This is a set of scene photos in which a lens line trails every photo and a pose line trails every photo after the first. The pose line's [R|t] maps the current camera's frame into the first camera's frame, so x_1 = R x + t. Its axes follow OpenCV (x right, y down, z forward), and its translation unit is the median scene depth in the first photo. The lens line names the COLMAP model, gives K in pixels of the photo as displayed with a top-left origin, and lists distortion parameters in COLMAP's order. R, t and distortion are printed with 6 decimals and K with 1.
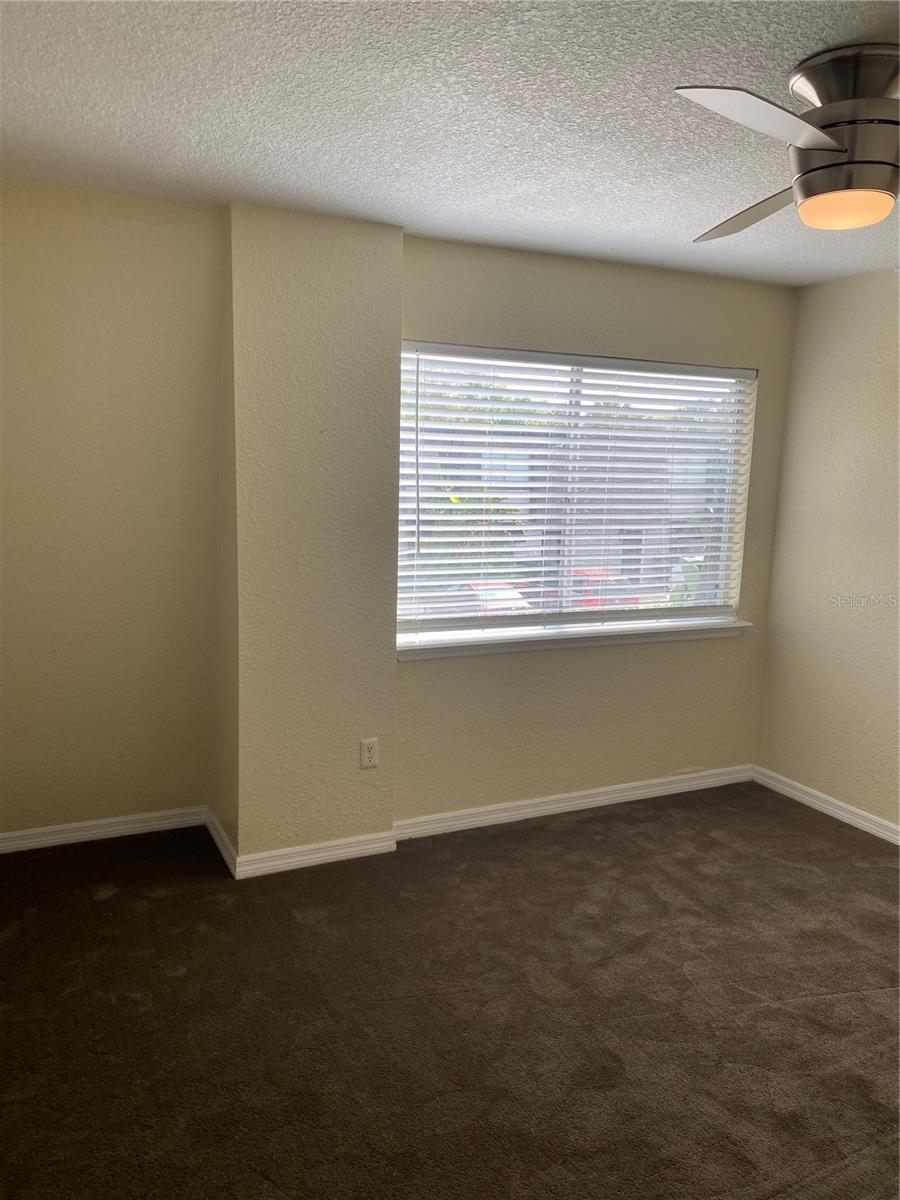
lens RADIAL K [[914.9, 0, 450.0], [0, 914.9, 600.0], [0, 0, 1]] dist [0.042425, -0.002651]
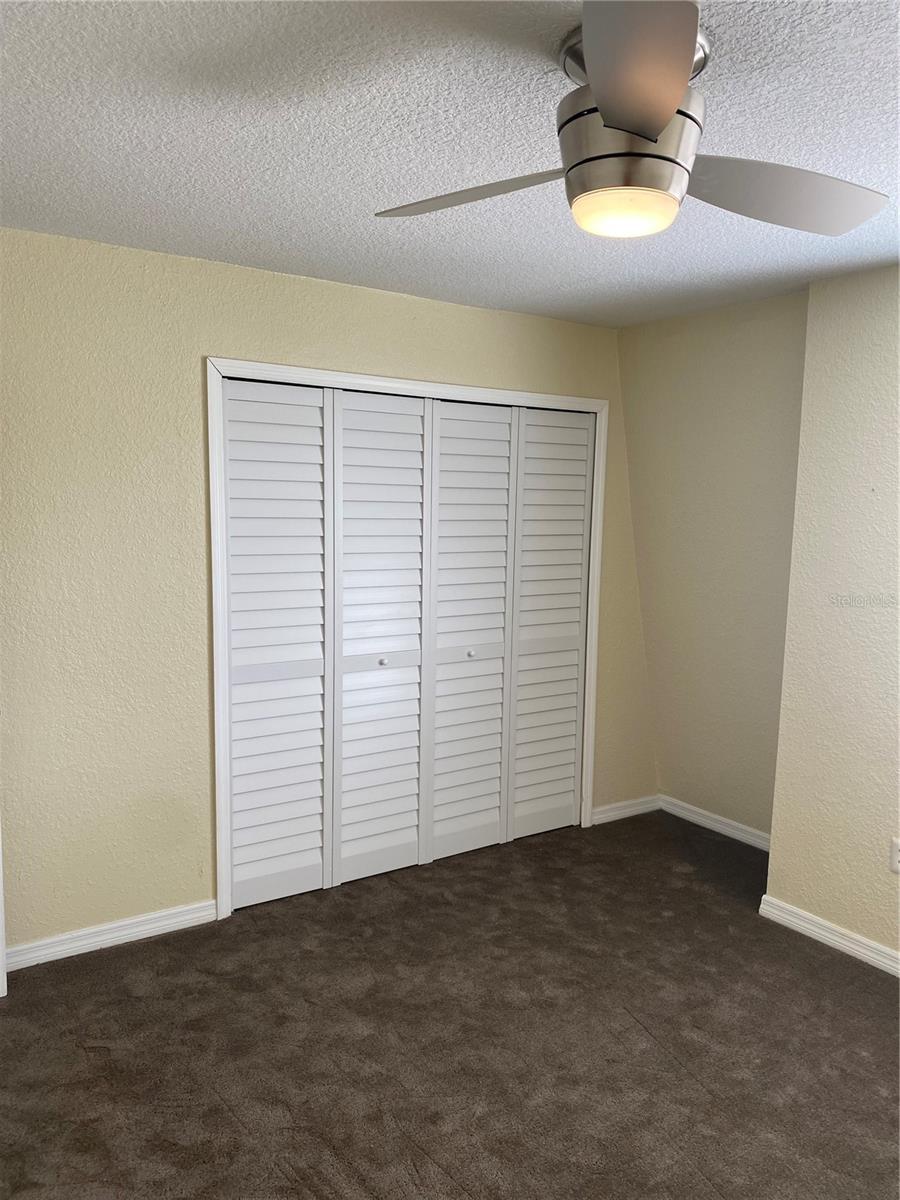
lens RADIAL K [[901.2, 0, 450.0], [0, 901.2, 600.0], [0, 0, 1]] dist [0.007080, -0.009426]
pose [[0.155275, 0.084569, -0.984245, 0.819918], [-0.169786, 0.983788, 0.057744, -0.058588], [0.973171, 0.158144, 0.167117, 0.497978]]
